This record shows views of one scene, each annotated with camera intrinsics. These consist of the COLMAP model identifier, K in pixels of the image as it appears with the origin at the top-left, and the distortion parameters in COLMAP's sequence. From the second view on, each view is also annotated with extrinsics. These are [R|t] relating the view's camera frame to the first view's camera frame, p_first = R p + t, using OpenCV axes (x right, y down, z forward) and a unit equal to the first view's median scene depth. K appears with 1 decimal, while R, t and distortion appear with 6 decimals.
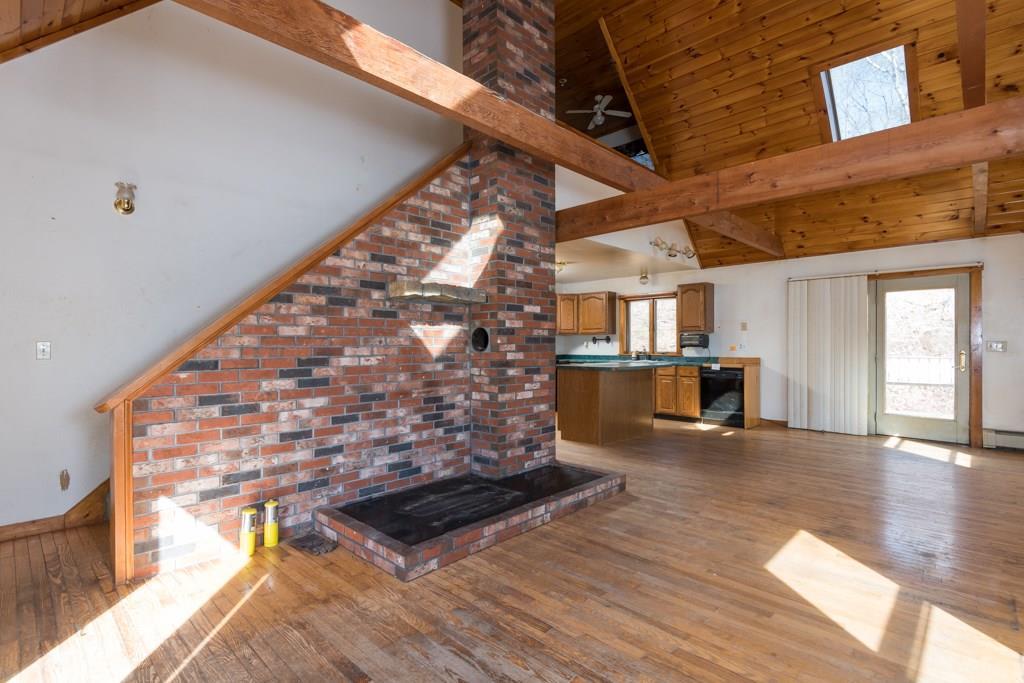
lens RADIAL K [[489.4, 0, 514.9], [0, 489.4, 339.7], [0, 0, 1]] dist [-0.005257, -0.001194]
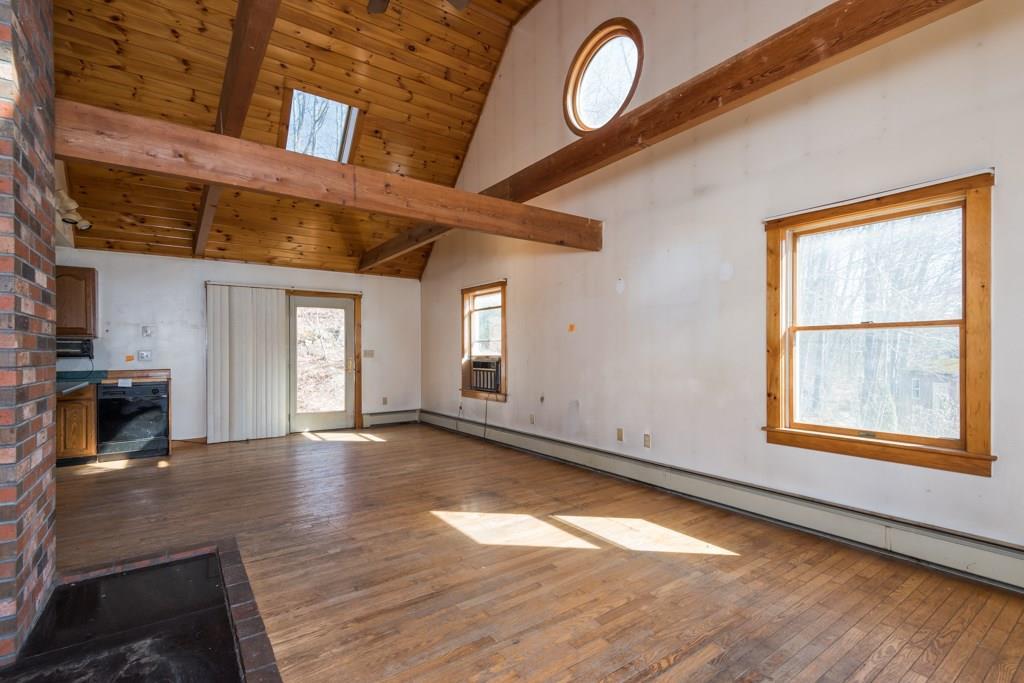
lens RADIAL K [[473.1, 0, 515.0], [0, 473.1, 348.7], [0, 0, 1]] dist [0.004867, -0.000439]
pose [[0.172257, 0.006262, 0.985032, -0.219636], [-0.001099, 0.999980, -0.006165, 0.006237], [-0.985052, -0.000021, 0.172260, 0.284972]]
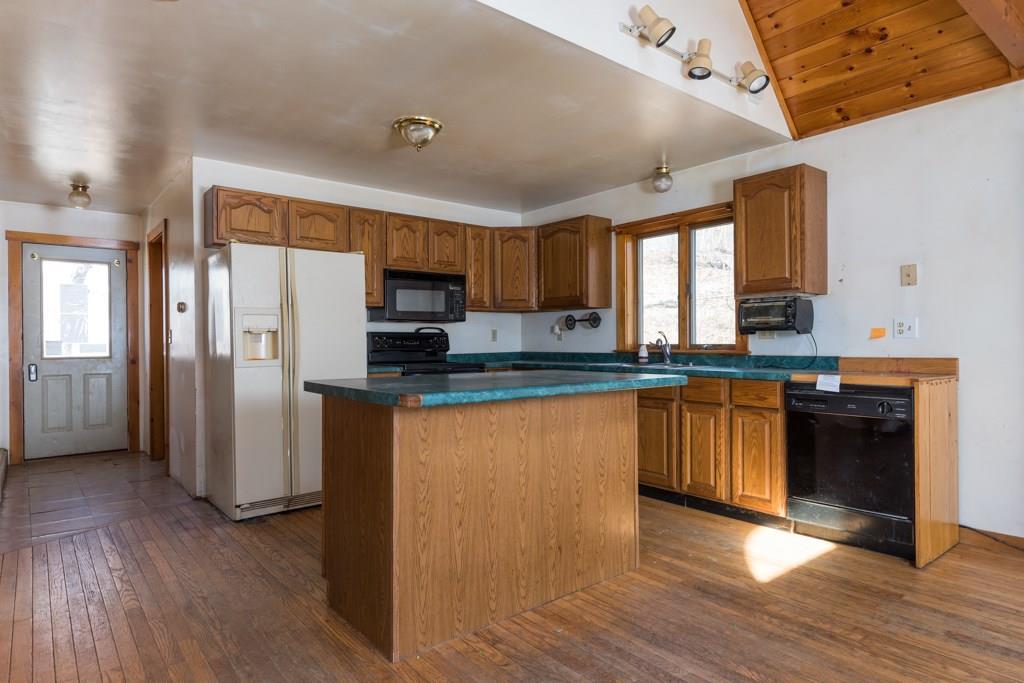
lens RADIAL K [[599.9, 0, 512.2], [0, 599.9, 341.0], [0, 0, 1]] dist [0.004495, -0.000960]
pose [[0.992636, -0.008595, -0.120827, 0.239110], [0.009678, 0.999918, 0.008381, 0.018850], [0.120745, -0.009488, 0.992638, 0.545939]]
